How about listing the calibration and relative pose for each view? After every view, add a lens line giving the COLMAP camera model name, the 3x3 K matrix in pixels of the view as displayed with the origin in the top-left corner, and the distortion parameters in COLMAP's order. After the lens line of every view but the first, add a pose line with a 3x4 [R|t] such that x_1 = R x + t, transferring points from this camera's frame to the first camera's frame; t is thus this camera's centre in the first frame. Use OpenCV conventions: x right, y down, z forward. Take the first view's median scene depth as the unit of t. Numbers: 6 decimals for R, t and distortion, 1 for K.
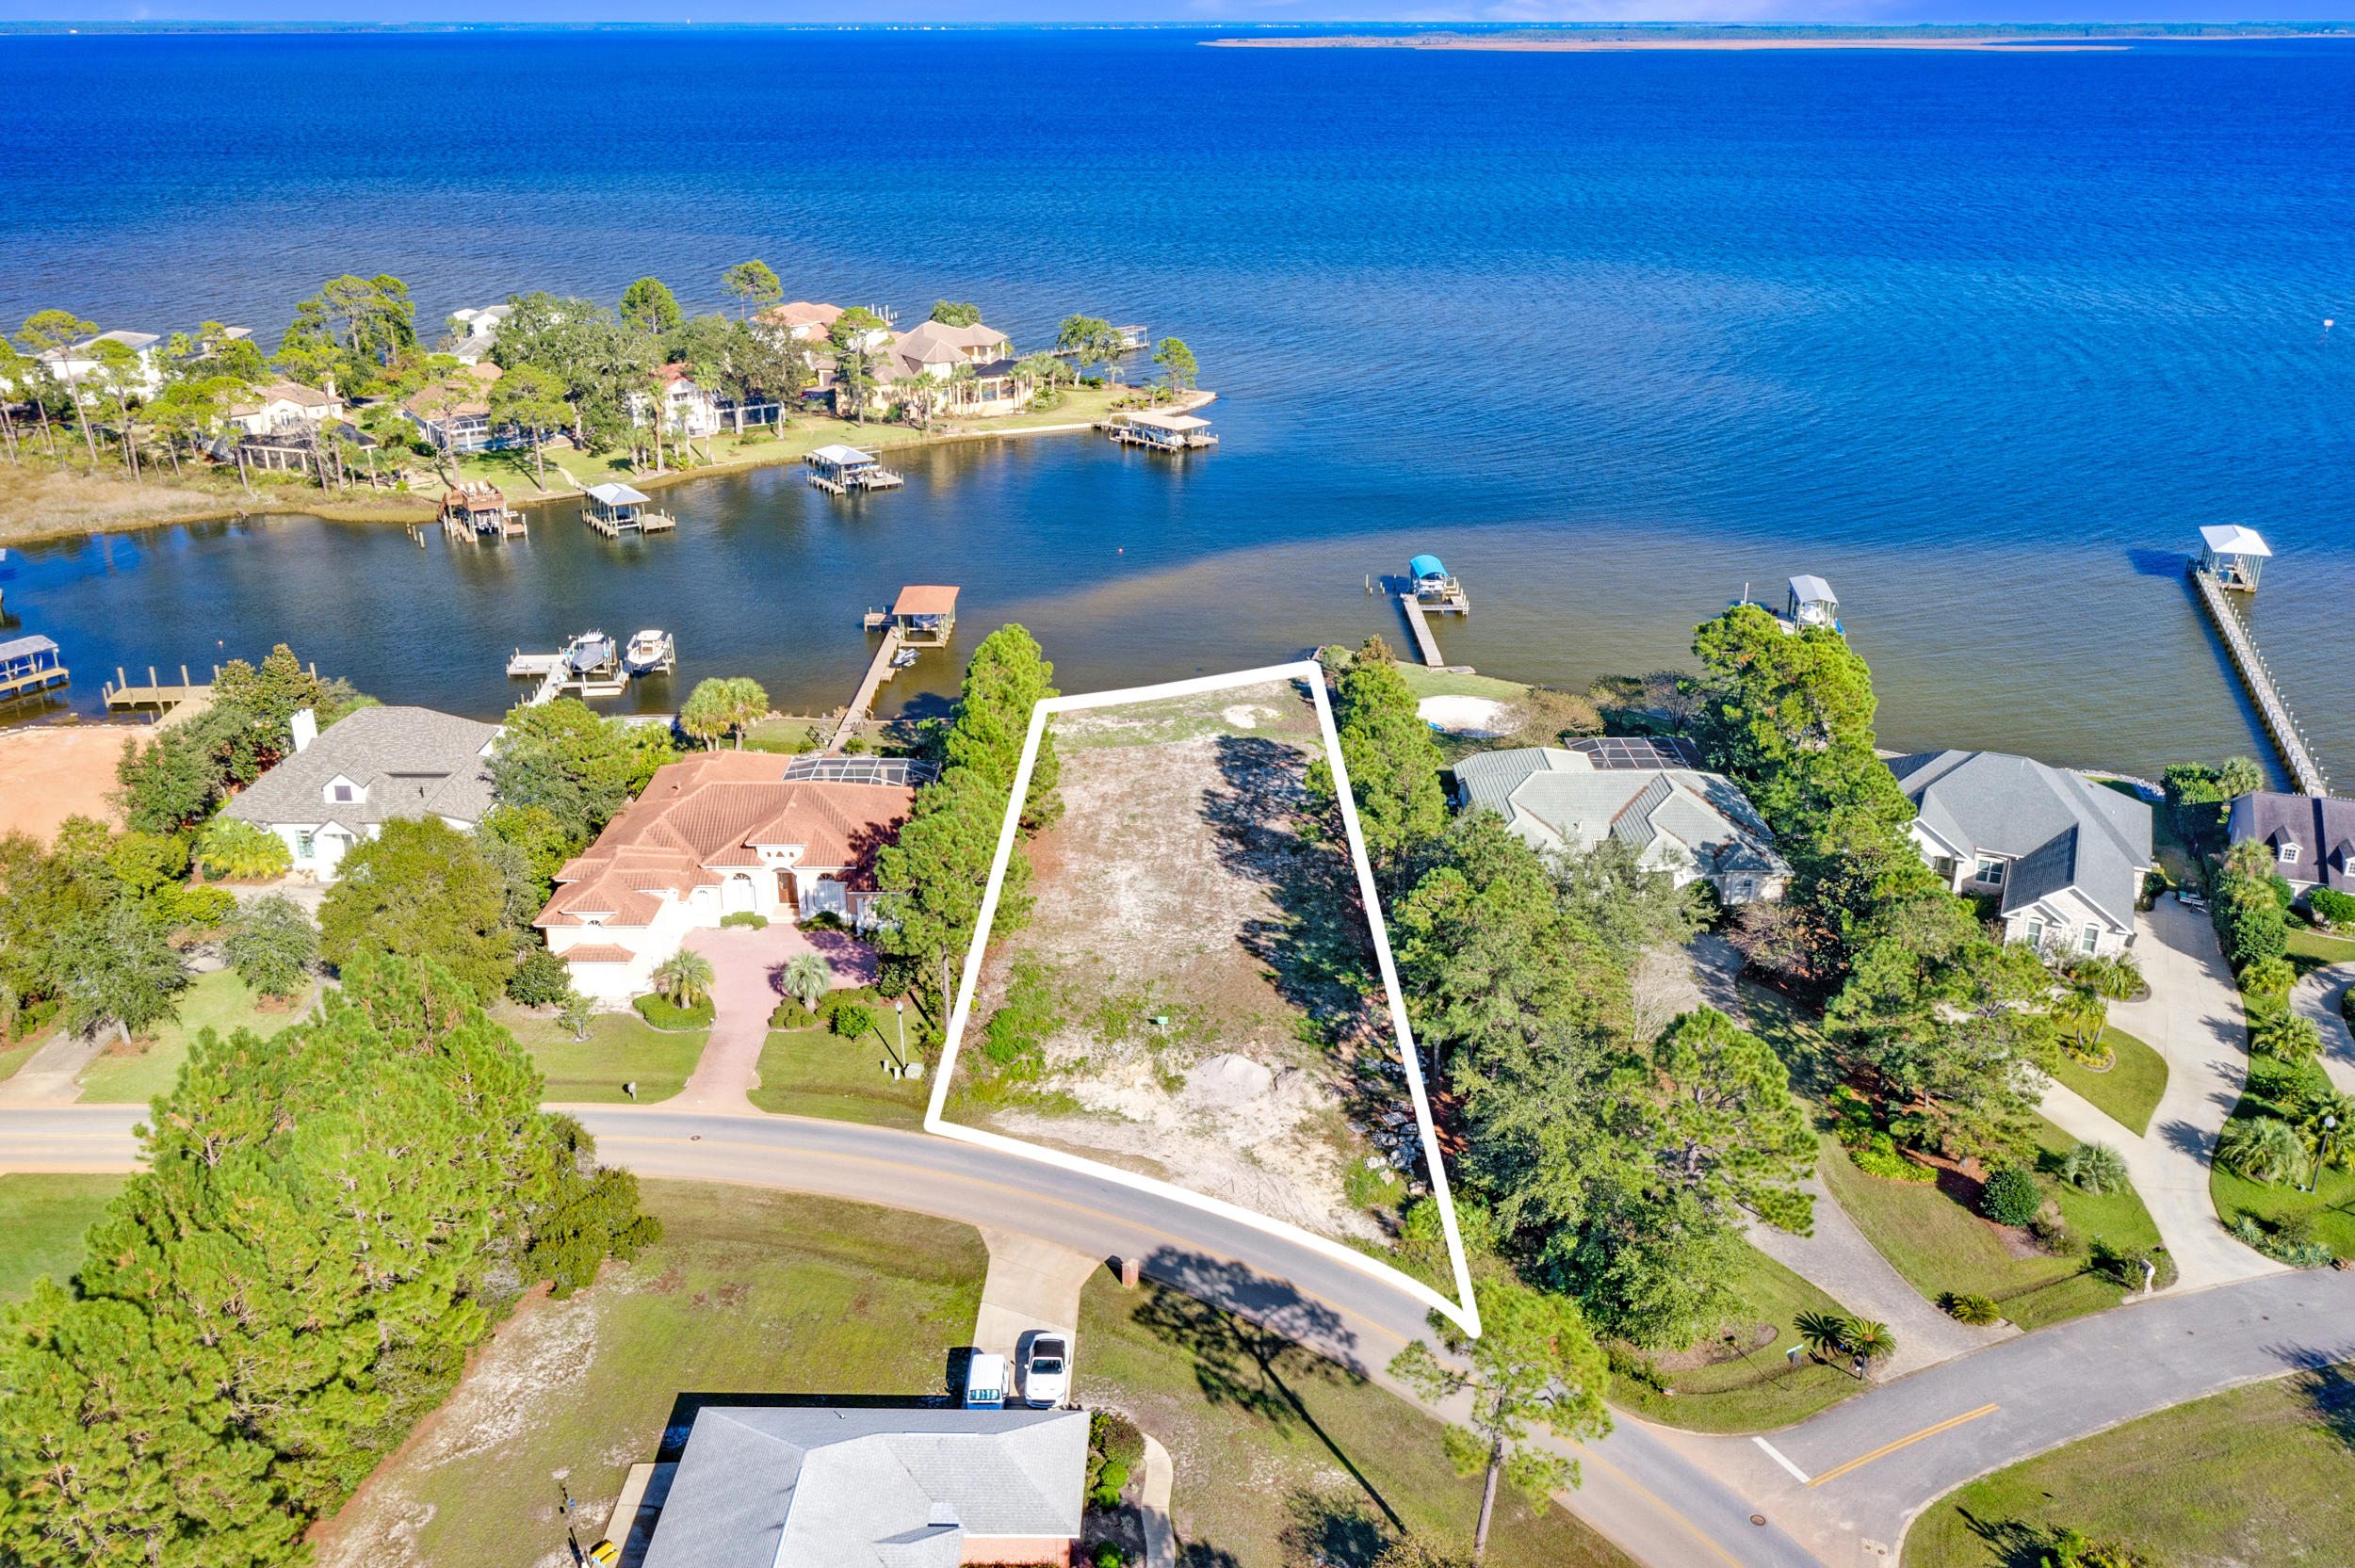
lens RADIAL K [[1910.4, 0, 1177.5], [0, 1910.4, 784.0], [0, 0, 1]] dist [-0.002480, 0.011134]
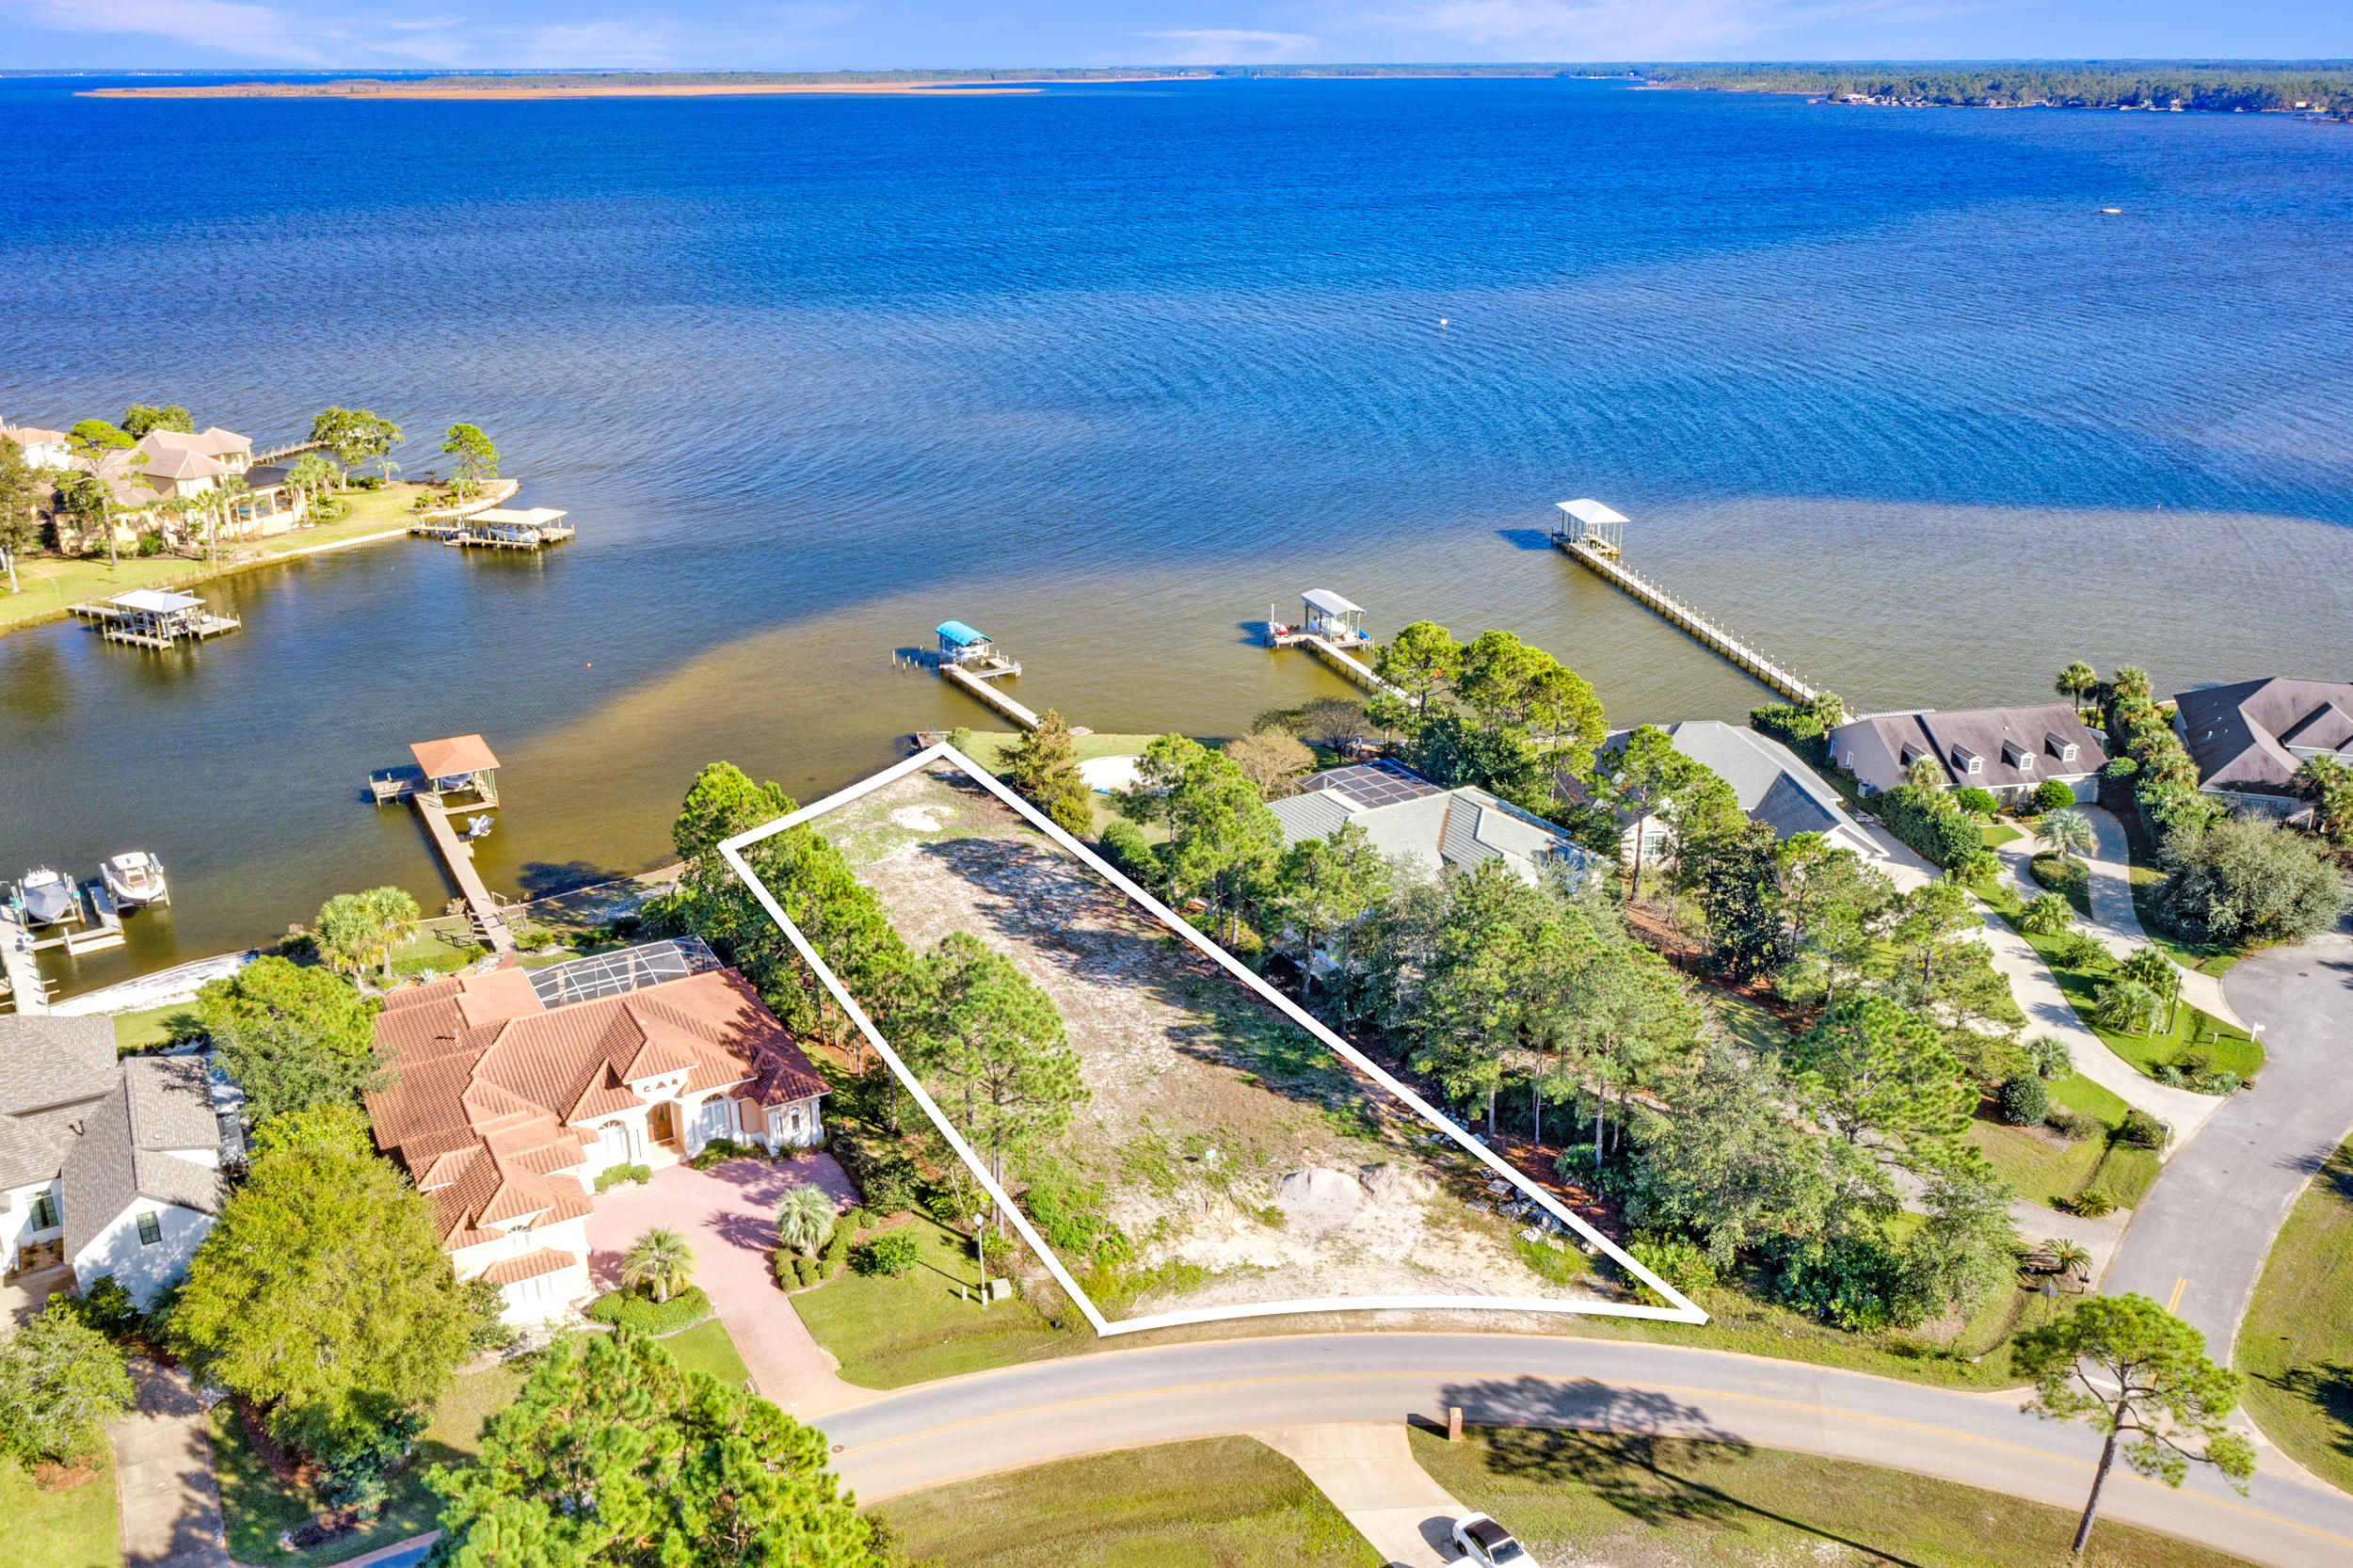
lens RADIAL K [[1919.8, 0, 1176.5], [0, 1919.8, 784.0], [0, 0, 1]] dist [-0.004520, 0.001040]
pose [[0.867543, -0.177418, 0.464641, -0.392643], [0.187758, 0.981913, 0.024364, -0.071043], [-0.460560, 0.066103, 0.885164, 0.174446]]
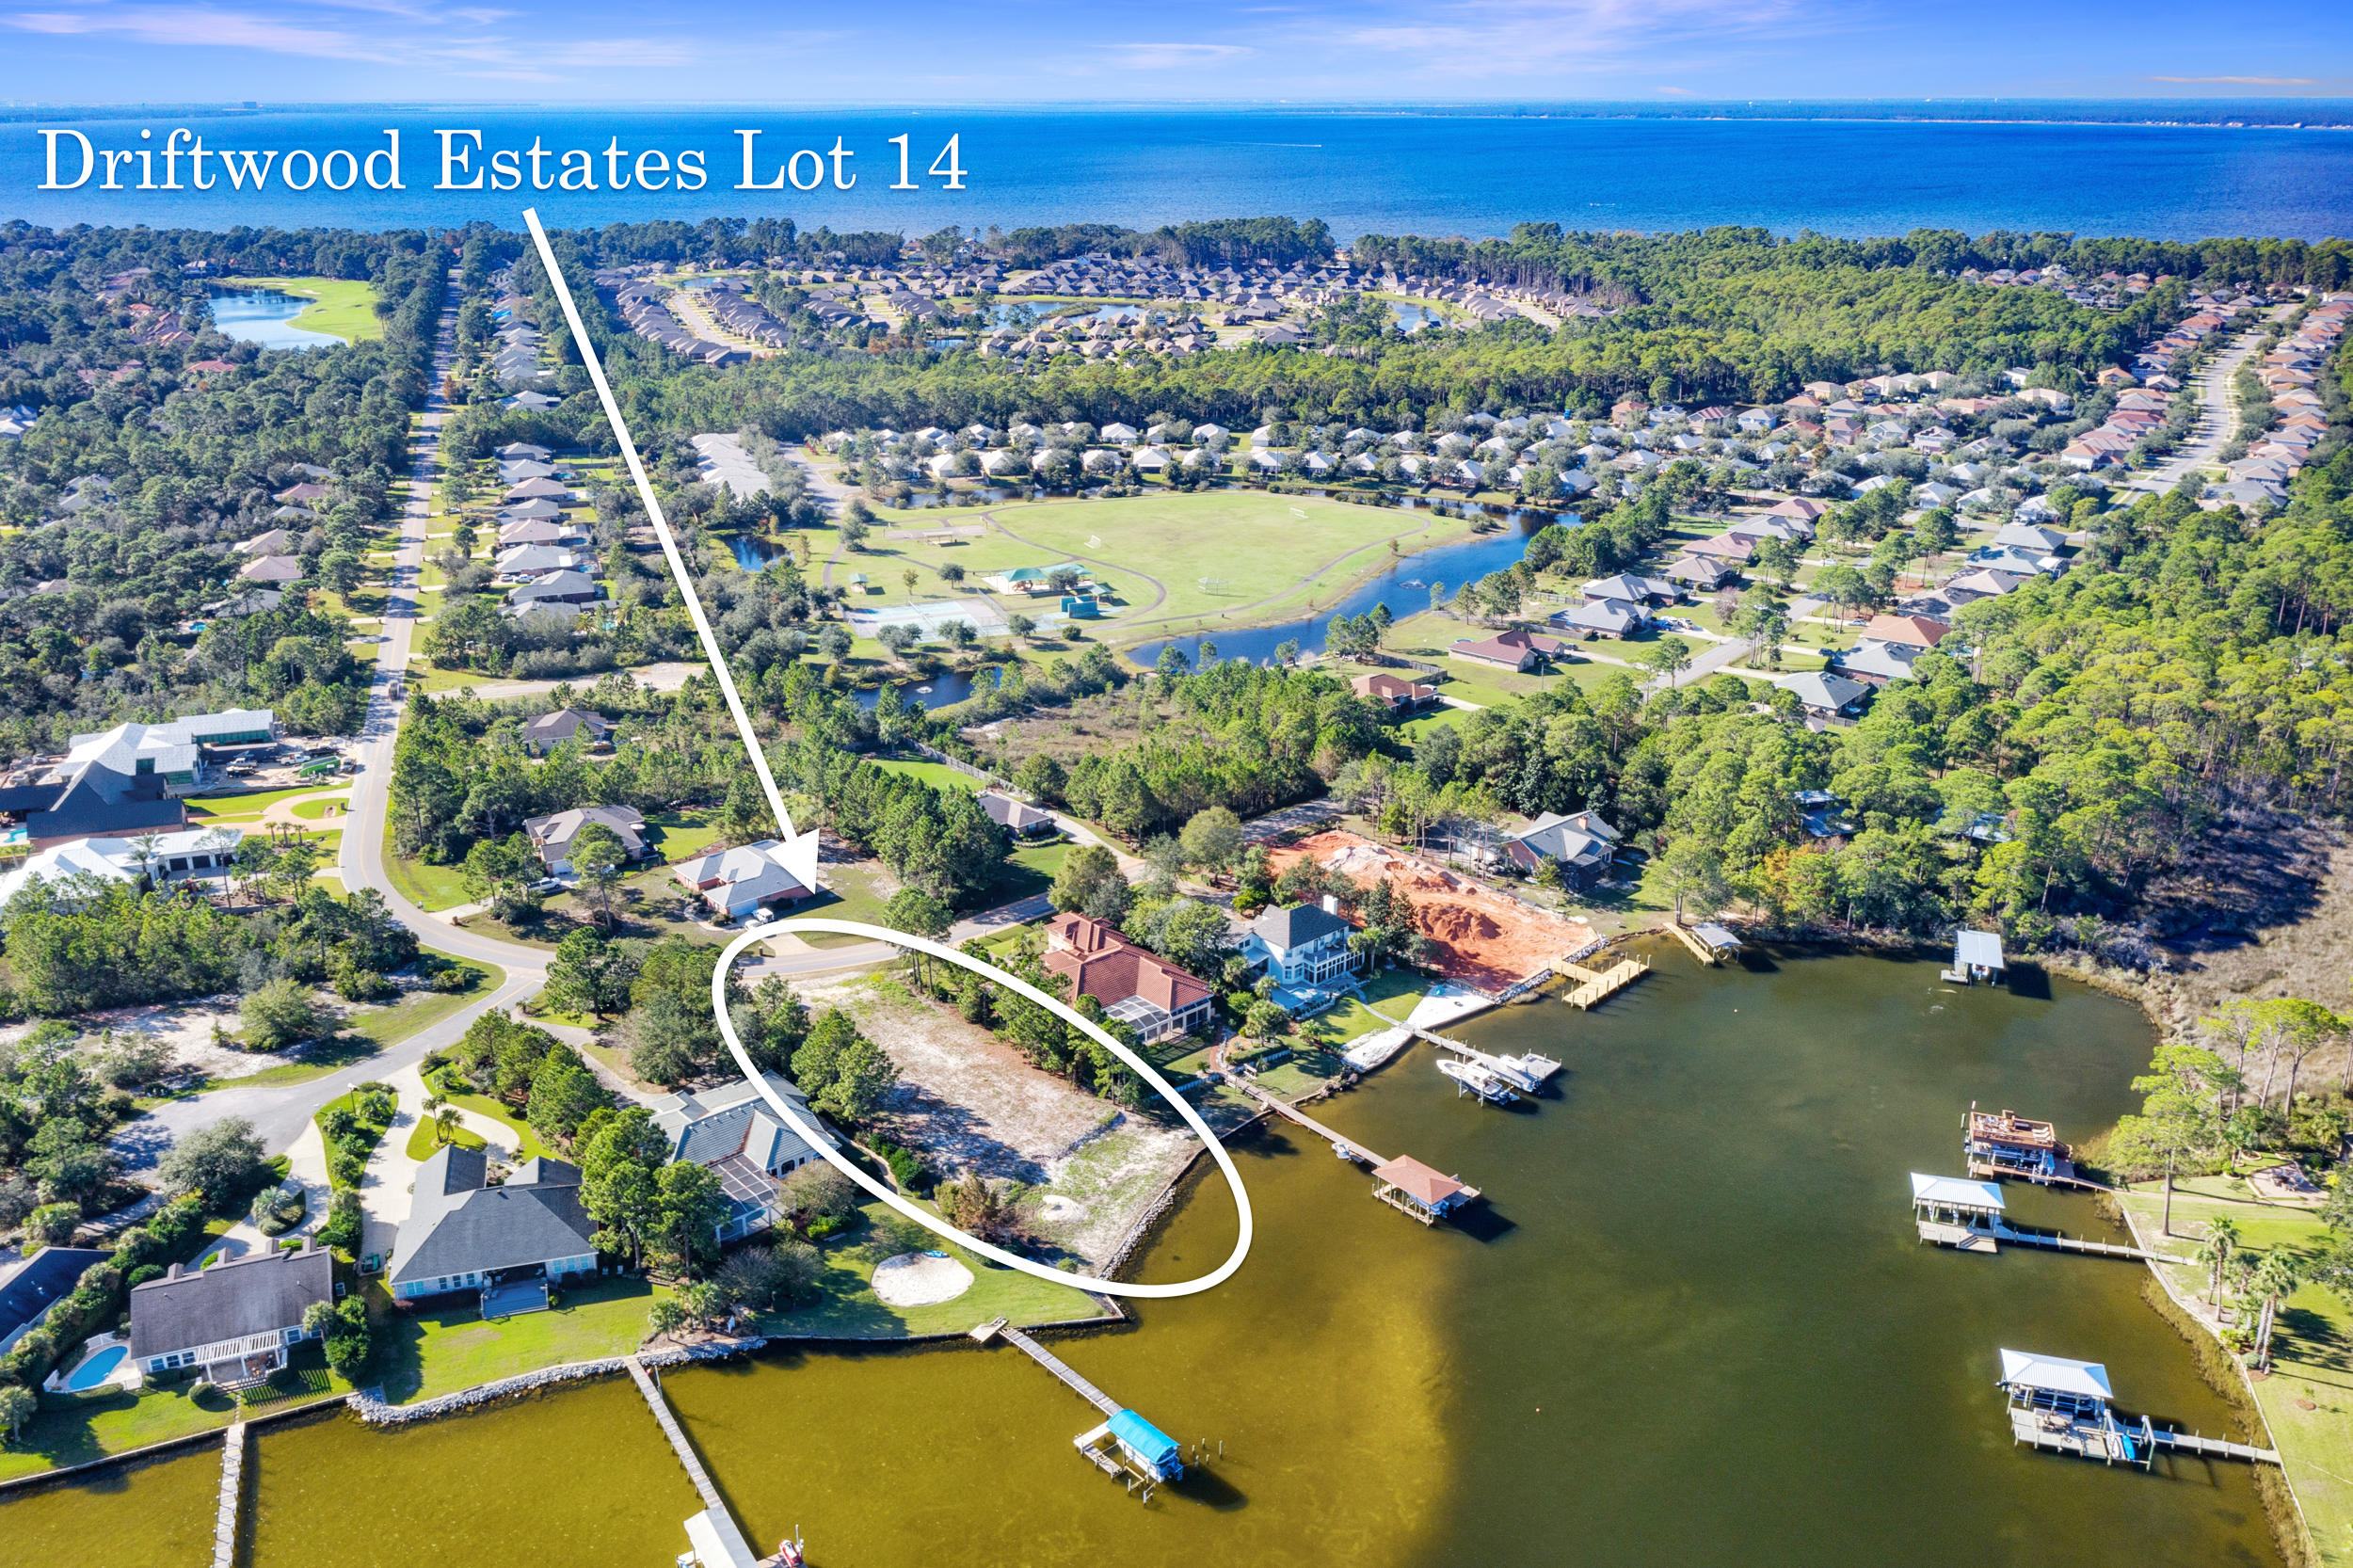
lens RADIAL K [[1874.1, 0, 1176.5], [0, 1874.1, 784.0], [0, 0, 1]] dist [-0.007095, 0.010187]
pose [[-0.742184, 0.229540, -0.629662, 0.993115], [-0.252906, 0.774133, 0.580307, -1.410170], [0.620646, 0.589940, -0.516497, 2.136223]]
